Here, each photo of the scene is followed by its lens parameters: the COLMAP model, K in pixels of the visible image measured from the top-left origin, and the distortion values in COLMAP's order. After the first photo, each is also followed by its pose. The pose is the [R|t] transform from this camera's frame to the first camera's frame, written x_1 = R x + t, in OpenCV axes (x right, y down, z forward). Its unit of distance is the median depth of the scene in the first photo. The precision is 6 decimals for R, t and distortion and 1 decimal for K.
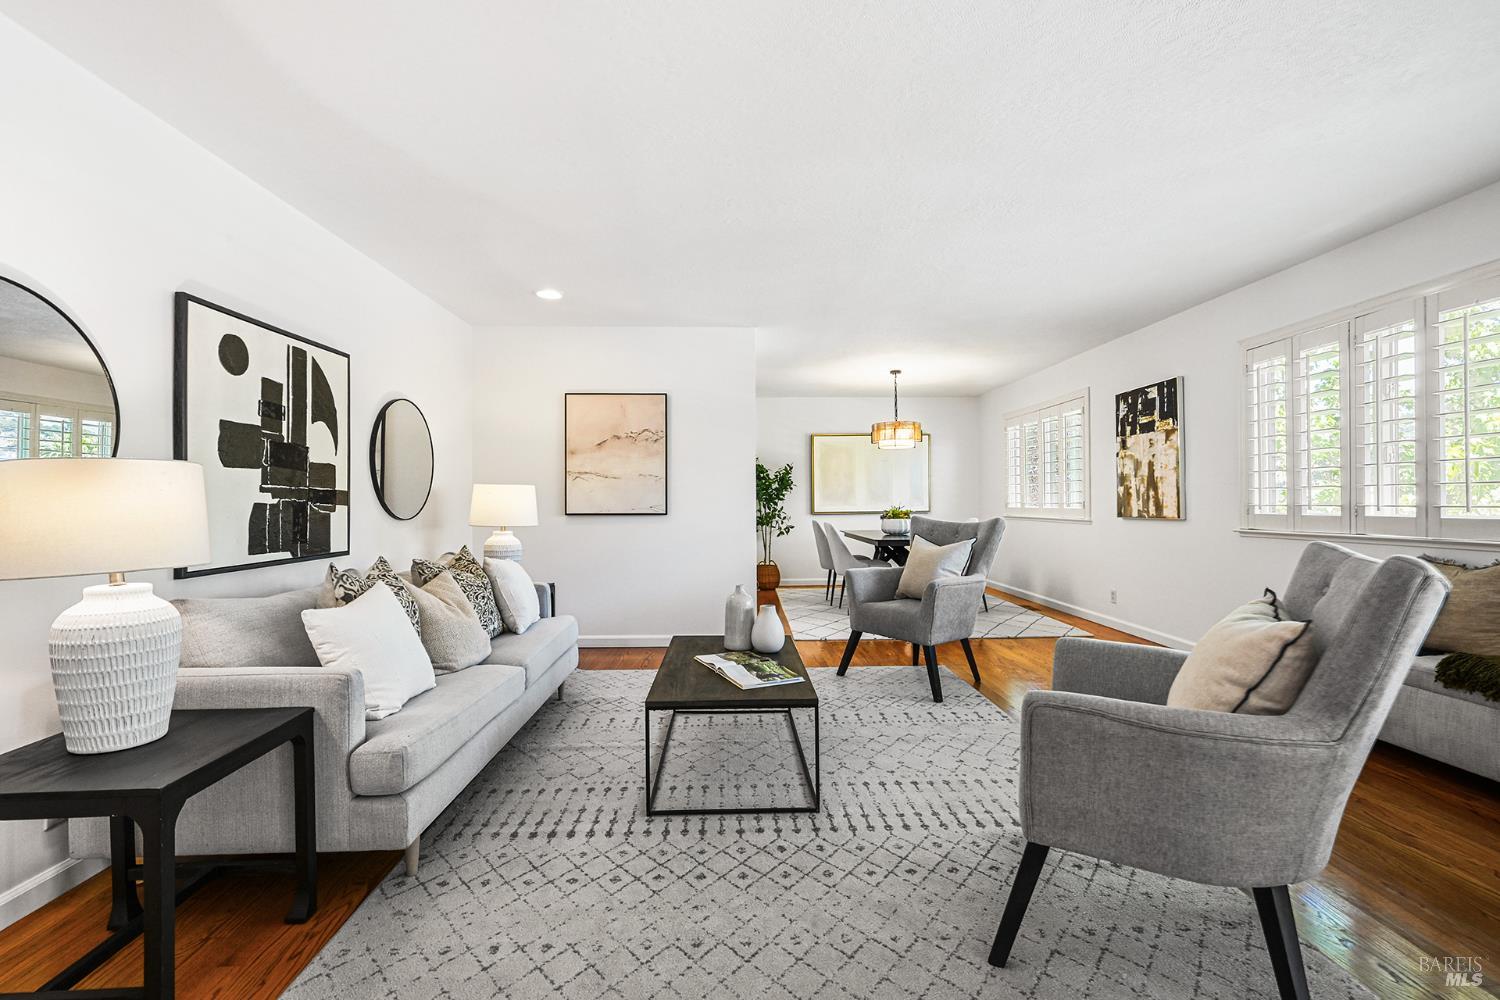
lens RADIAL K [[660.8, 0, 756.2], [0, 660.8, 495.9], [0, 0, 1]] dist [-0.001315, 0.000714]
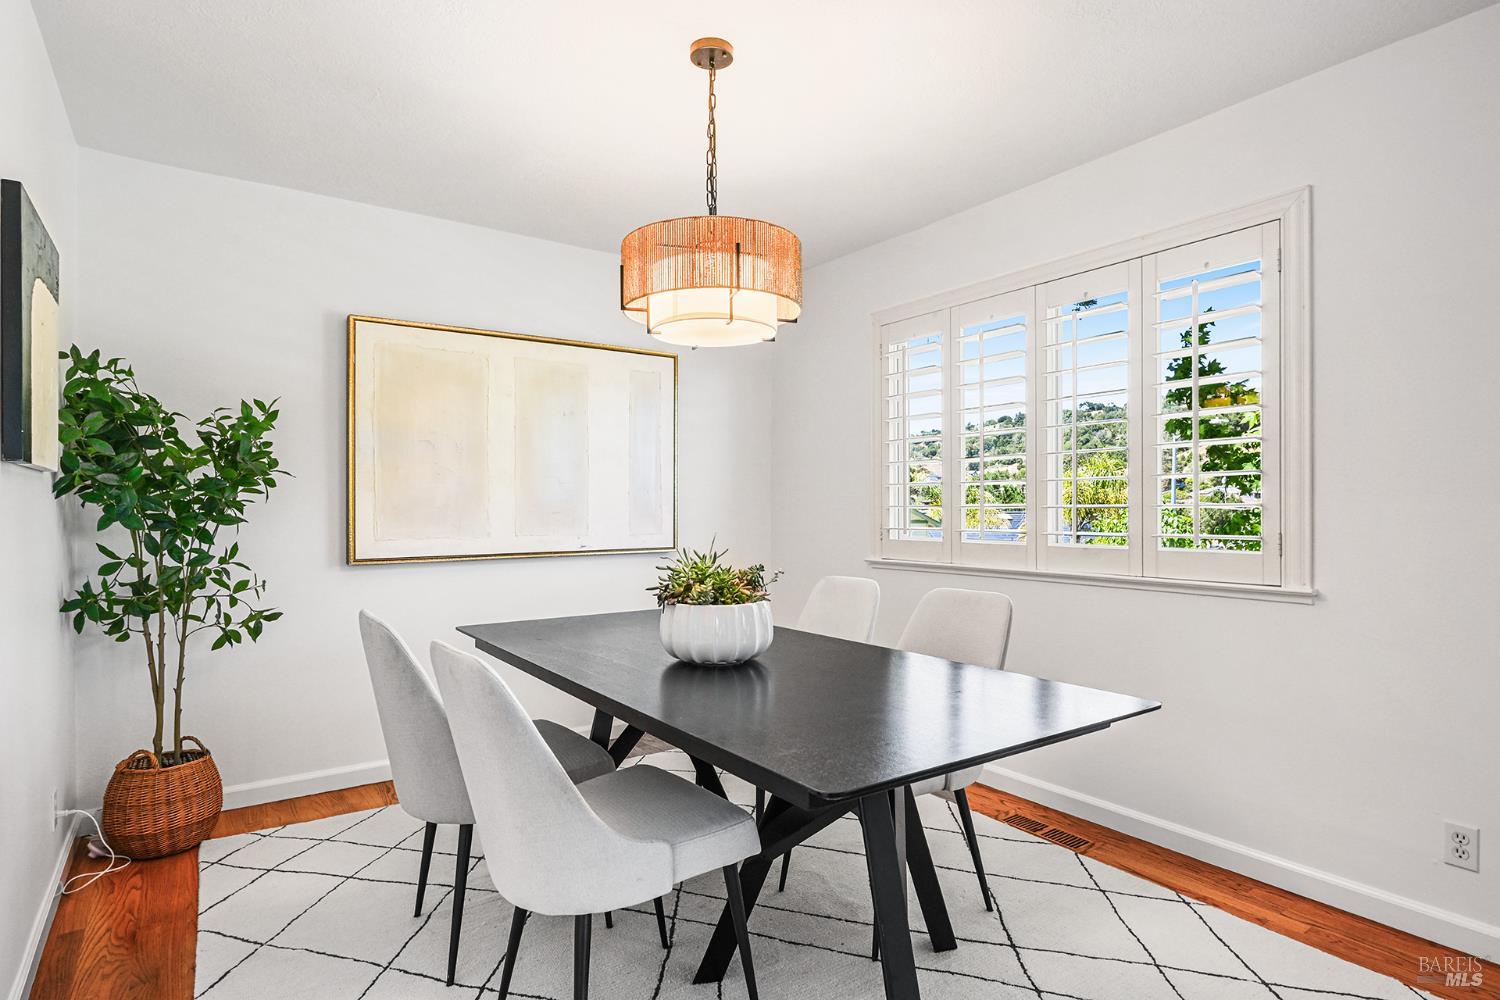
lens RADIAL K [[791.2, 0, 747.8], [0, 791.2, 509.9], [0, 0, 1]] dist [-0.003619, 0.001318]
pose [[0.843178, 0.004519, 0.537616, 0.071334], [-0.007543, 0.999966, 0.003426, -0.003734], [-0.537582, -0.006944, 0.843183, 0.972534]]
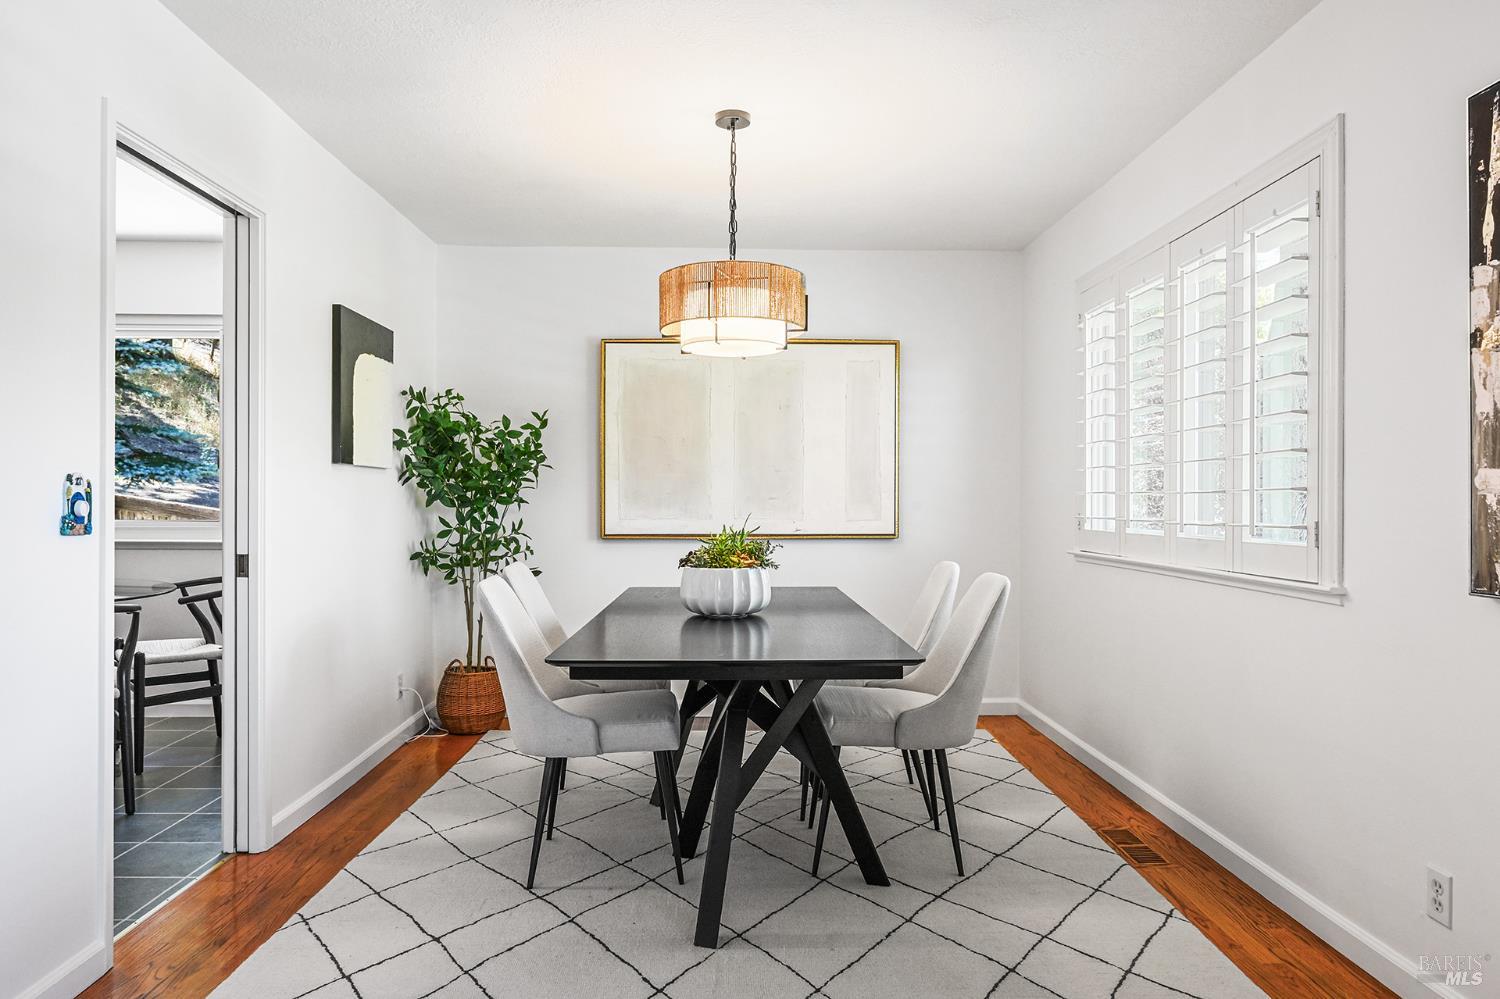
lens RADIAL K [[976.2, 0, 749.9], [0, 976.2, 500.2], [0, 0, 1]] dist [-0.004612, -0.003922]
pose [[0.999858, 0.010991, -0.012781, 0.309459], [-0.010900, 0.999915, 0.007124, -0.001995], [0.012858, -0.006984, 0.999893, 0.694772]]
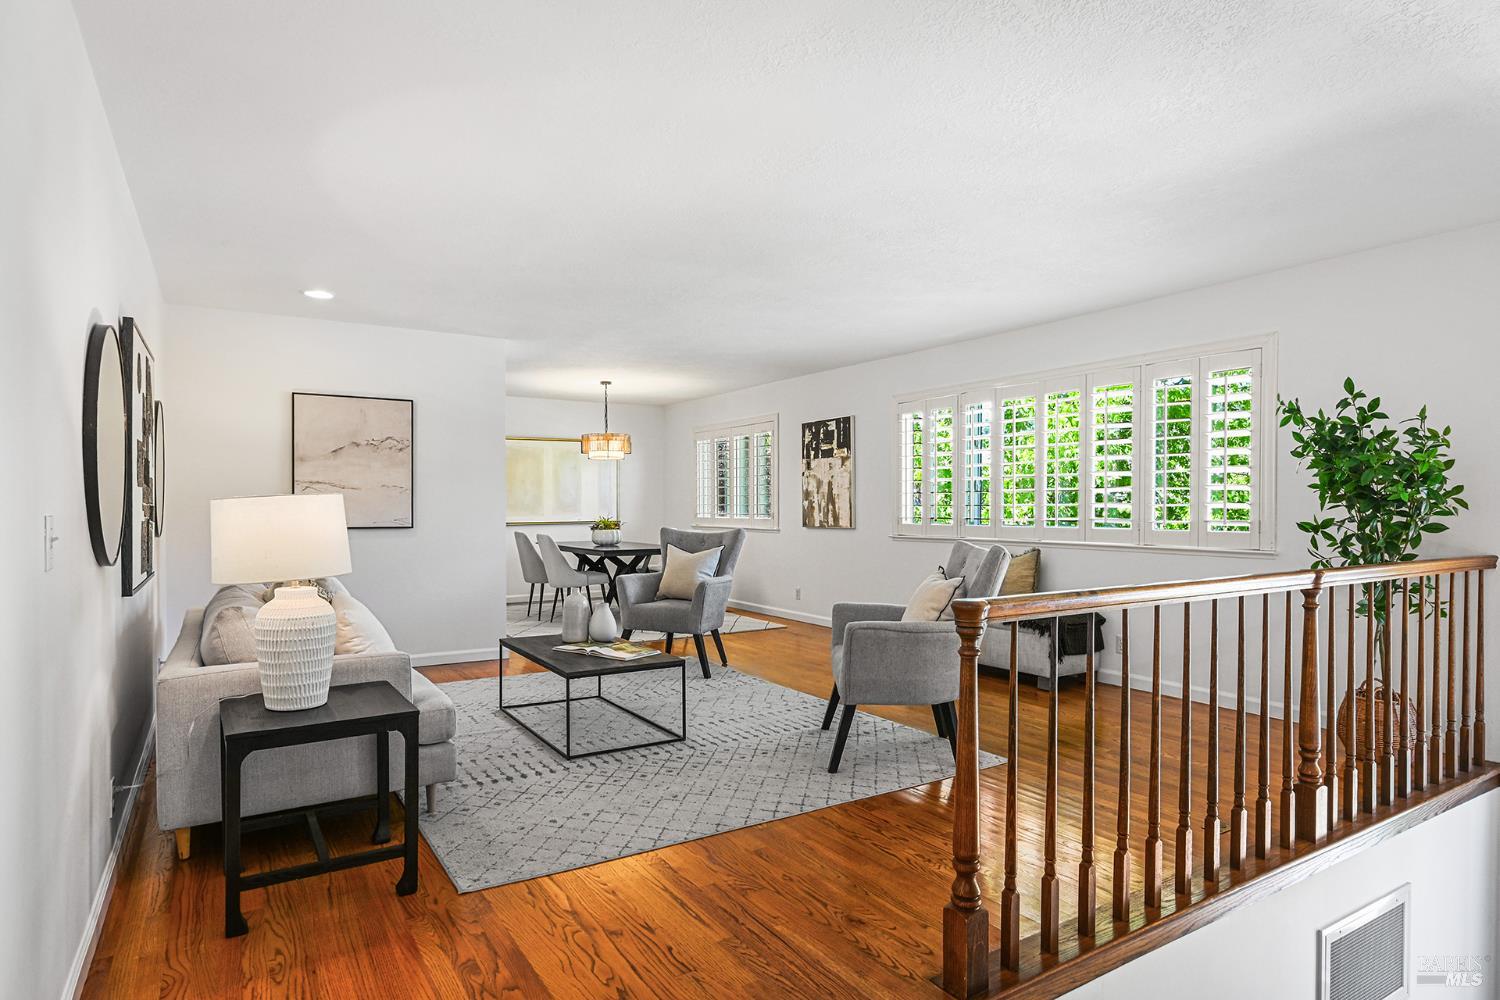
lens RADIAL K [[840.0, 0, 749.2], [0, 840.0, 503.1], [0, 0, 1]] dist [-0.007920, -0.000170]
pose [[0.866523, 0.005915, 0.499102, -0.317928], [-0.008360, 0.999962, 0.002665, -0.014729], [-0.499067, -0.006482, 0.866539, -0.285515]]
